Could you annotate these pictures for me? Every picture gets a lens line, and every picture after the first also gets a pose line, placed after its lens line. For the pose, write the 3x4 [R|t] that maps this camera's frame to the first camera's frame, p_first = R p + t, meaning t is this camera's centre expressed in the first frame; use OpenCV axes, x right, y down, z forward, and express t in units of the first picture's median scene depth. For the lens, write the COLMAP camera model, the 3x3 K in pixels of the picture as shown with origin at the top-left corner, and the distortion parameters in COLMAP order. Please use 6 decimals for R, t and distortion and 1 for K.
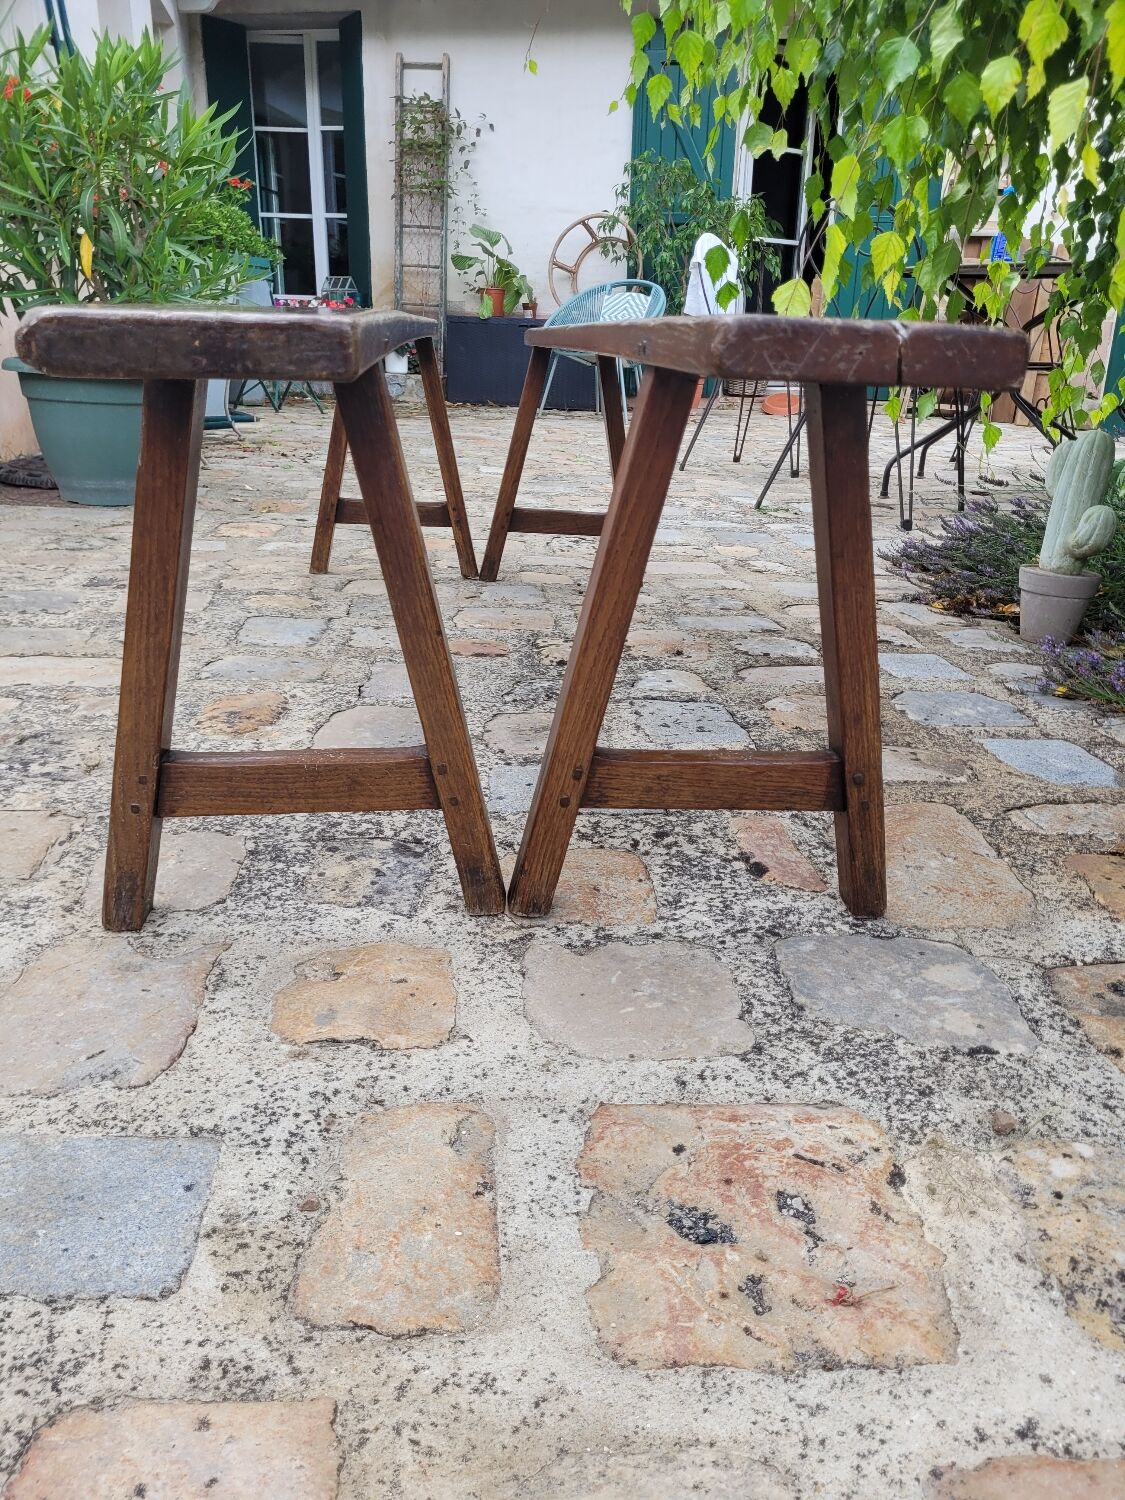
lens RADIAL K [[1129.3, 0, 590.1], [0, 1129.3, 778.2], [0, 0, 1]] dist [0.046477, -0.041996]
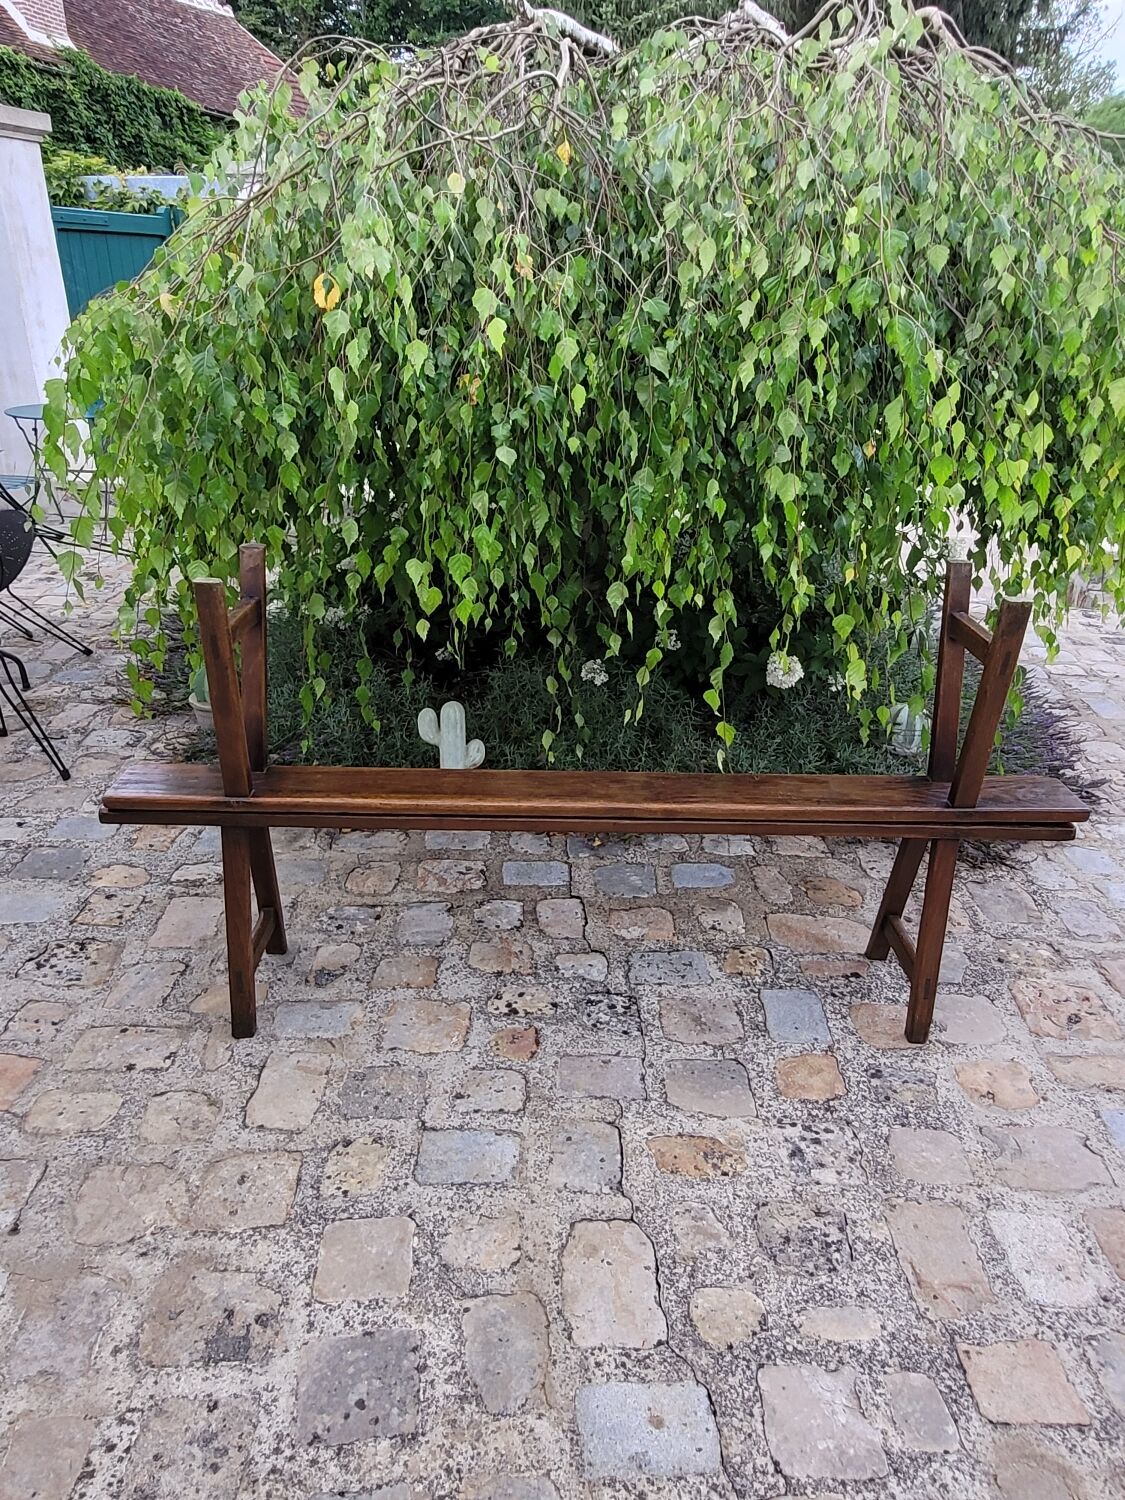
lens RADIAL K [[1019.4, 0, 569.5], [0, 1019.4, 736.0], [0, 0, 1]] dist [0.001728, -0.000969]
pose [[0.076676, -0.421890, 0.903399, -1.798950], [0.328542, 0.866154, 0.376612, -1.506044], [-0.941372, 0.267928, 0.205022, 1.062350]]
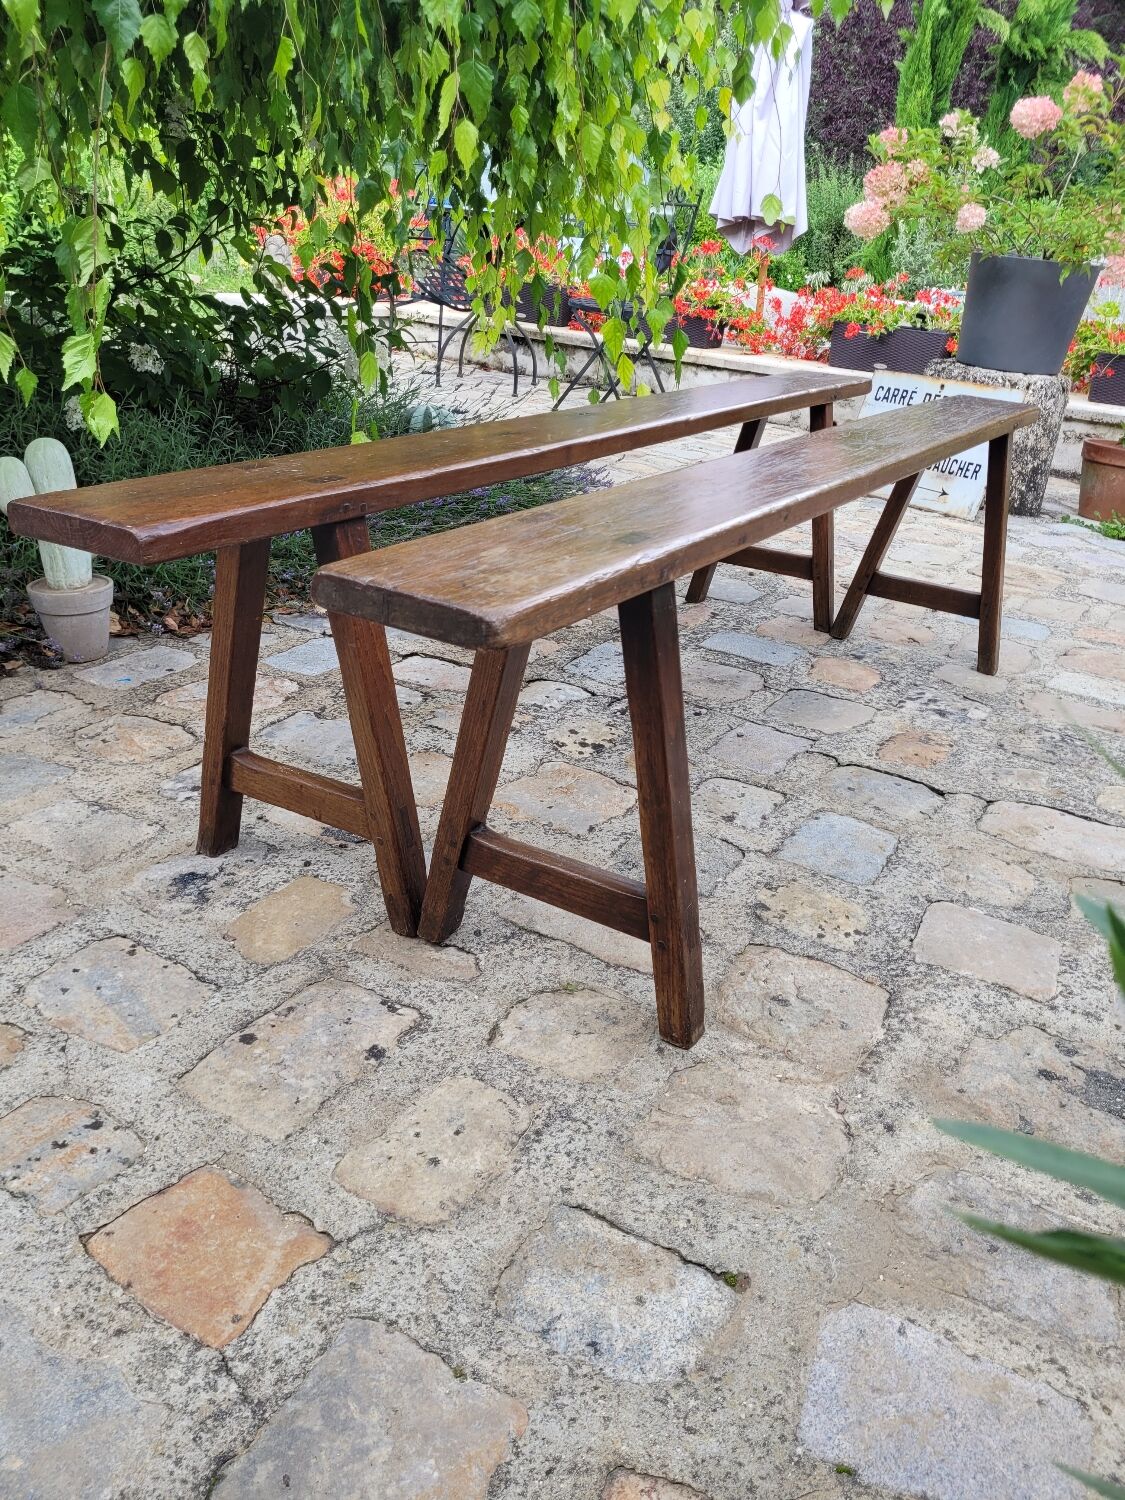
lens RADIAL K [[1129.3, 0, 552.5], [0, 1129.3, 770.7], [0, 0, 1]] dist [0.046477, -0.041996]
pose [[-0.789227, -0.345558, 0.507652, -0.913514], [0.124414, 0.719542, 0.683213, -1.370316], [-0.601366, 0.602370, -0.524890, 2.754366]]
